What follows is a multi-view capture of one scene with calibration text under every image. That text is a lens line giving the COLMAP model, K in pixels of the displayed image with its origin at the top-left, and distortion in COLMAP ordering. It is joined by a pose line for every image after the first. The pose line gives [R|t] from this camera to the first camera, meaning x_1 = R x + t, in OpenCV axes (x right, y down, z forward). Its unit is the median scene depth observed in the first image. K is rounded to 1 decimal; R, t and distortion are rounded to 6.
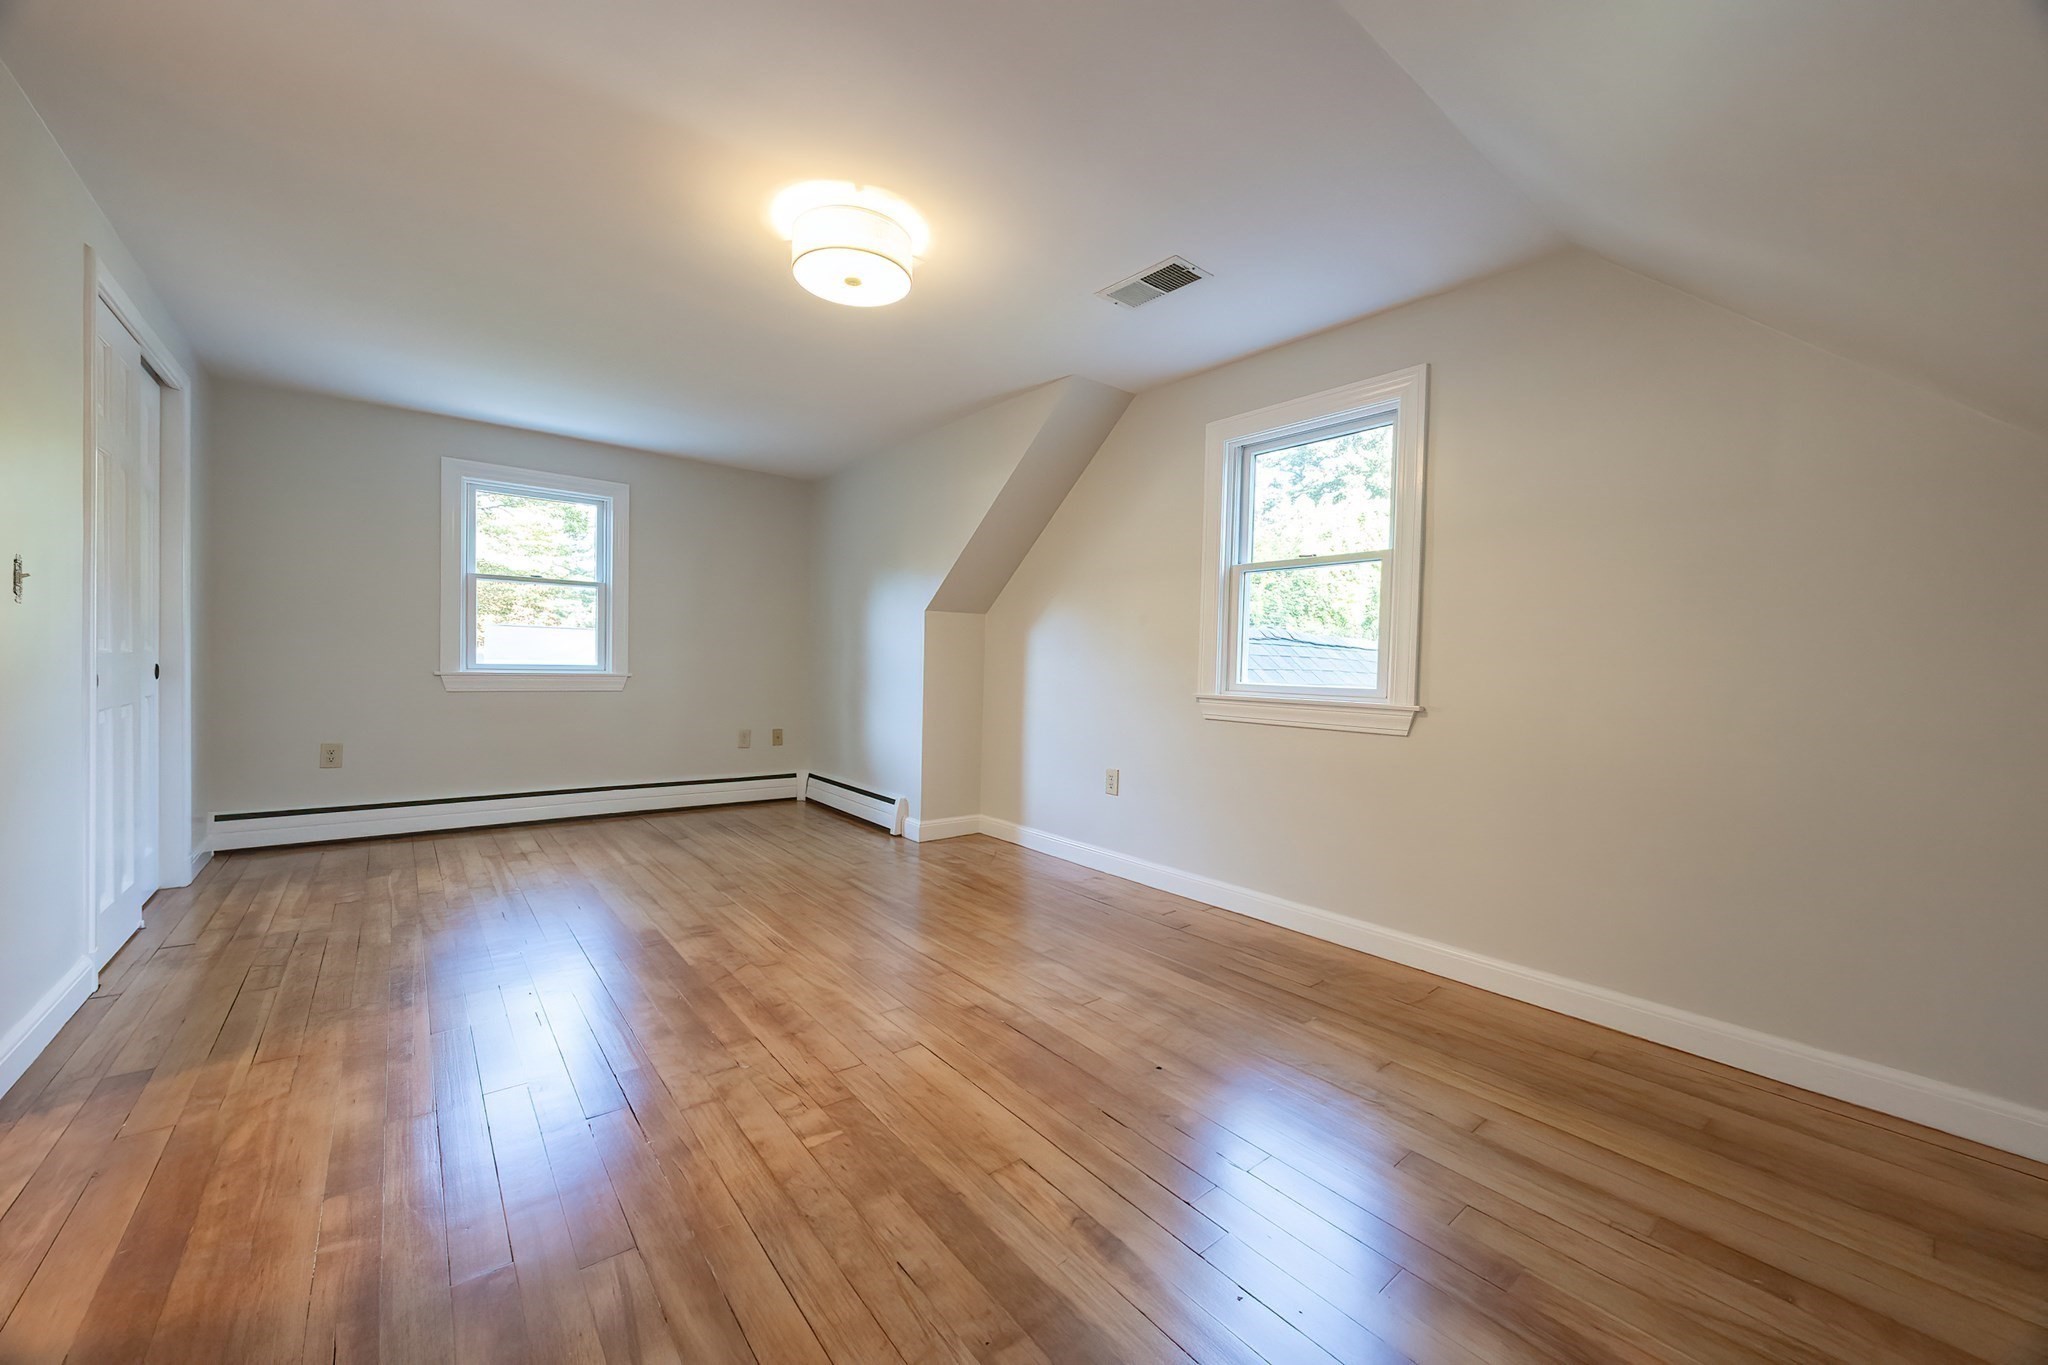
lens RADIAL K [[793.0, 0, 1035.0], [0, 793.0, 686.1], [0, 0, 1]] dist [-0.001381, -0.000226]
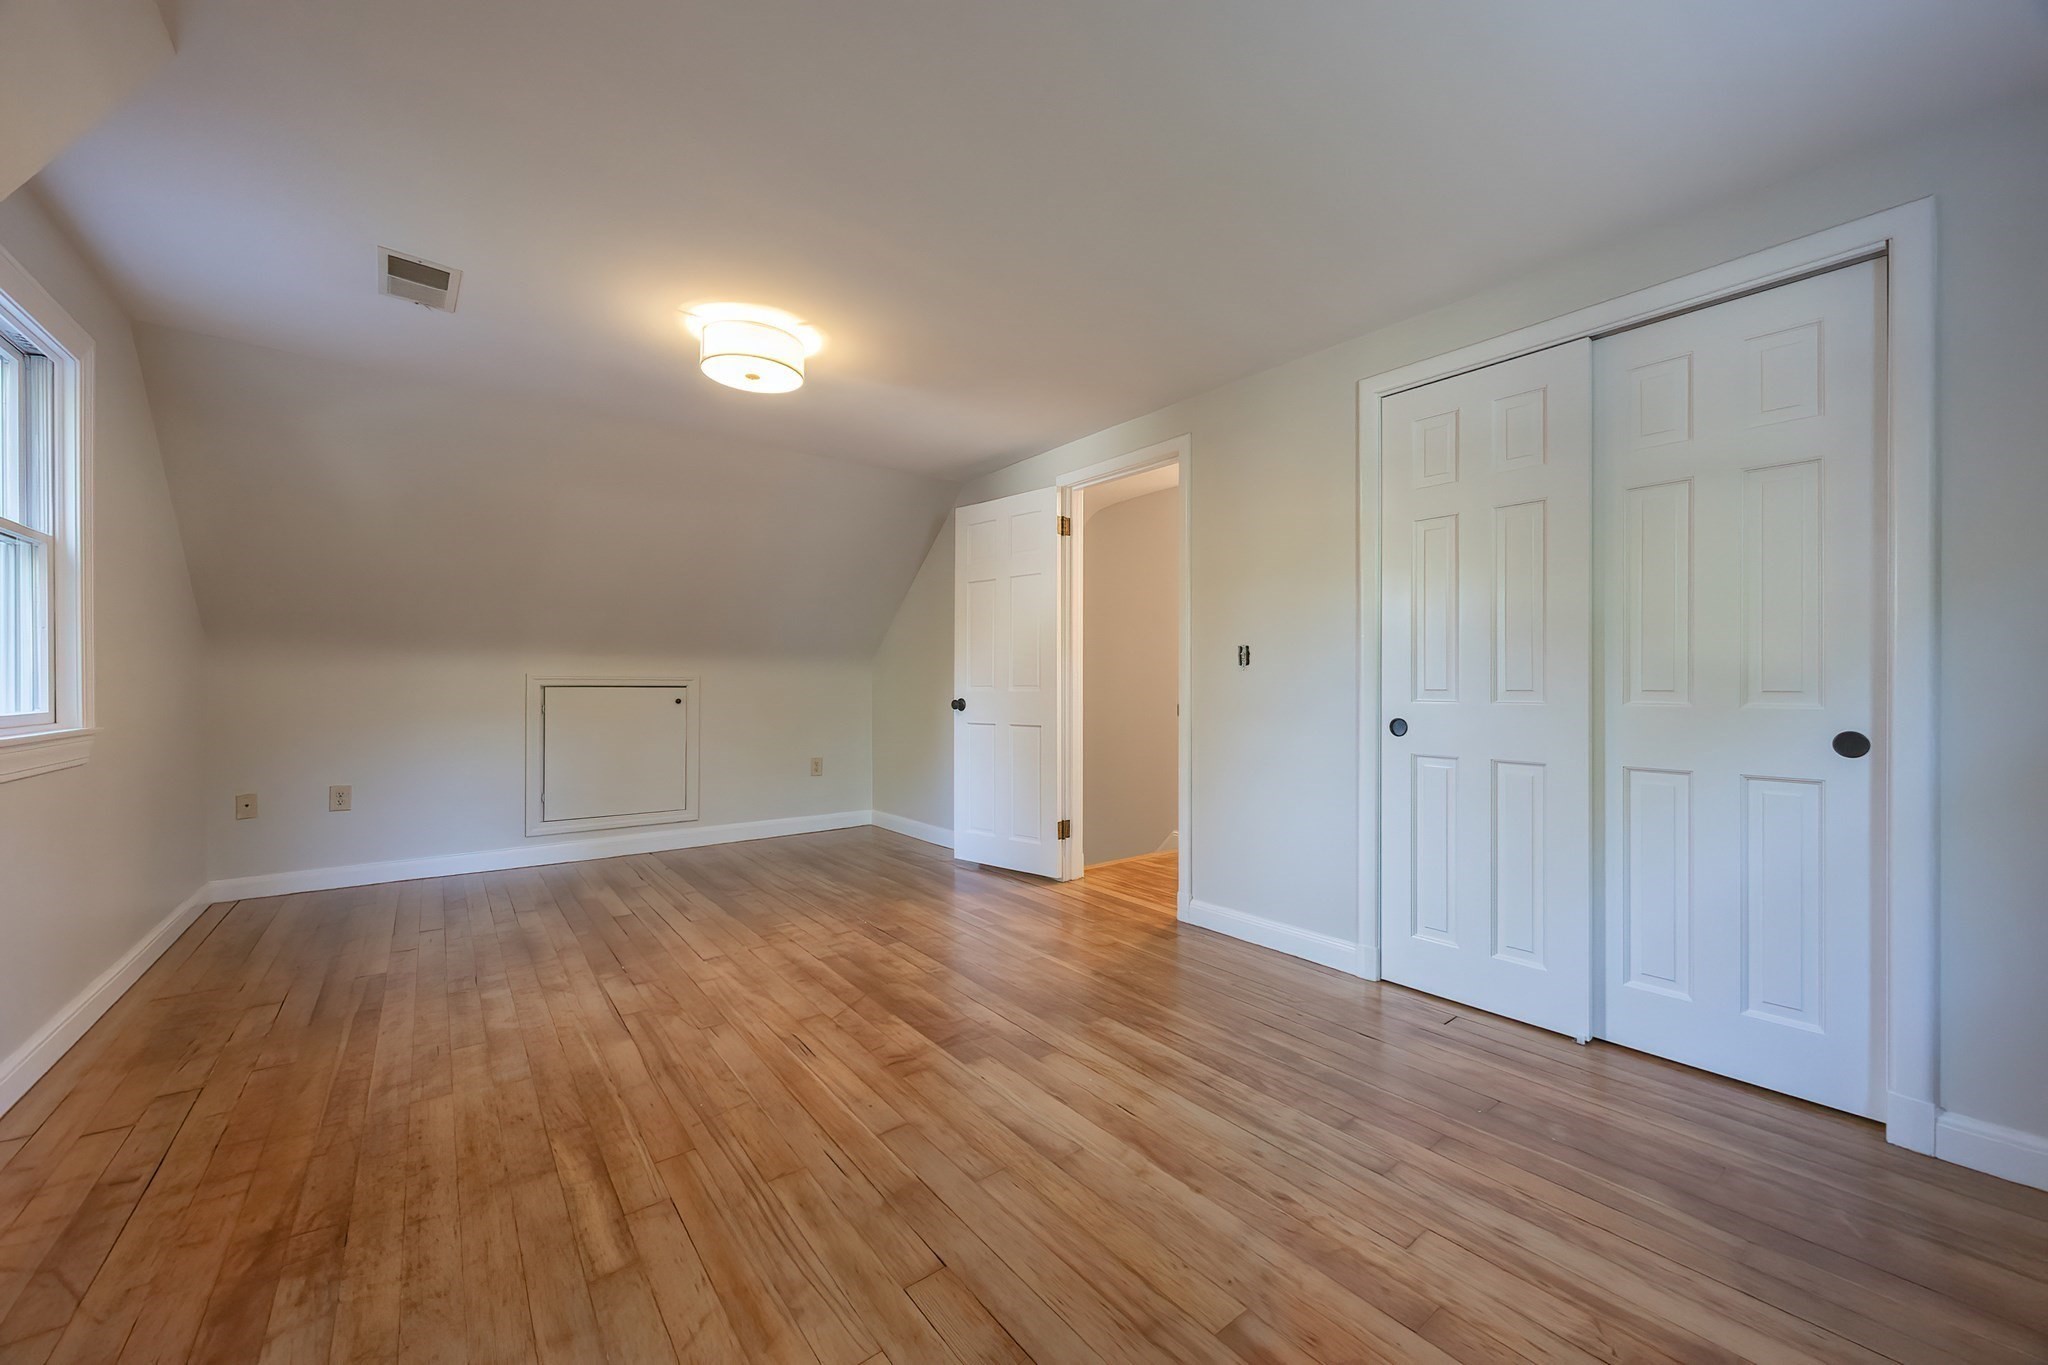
lens RADIAL K [[793.0, 0, 1035.0], [0, 793.0, 686.1], [0, 0, 1]] dist [-0.001381, -0.000226]
pose [[-0.999079, -0.025615, 0.034412, -0.655733], [-0.024615, 0.999271, 0.029177, -0.078226], [-0.035134, 0.028303, -0.998982, 2.022424]]
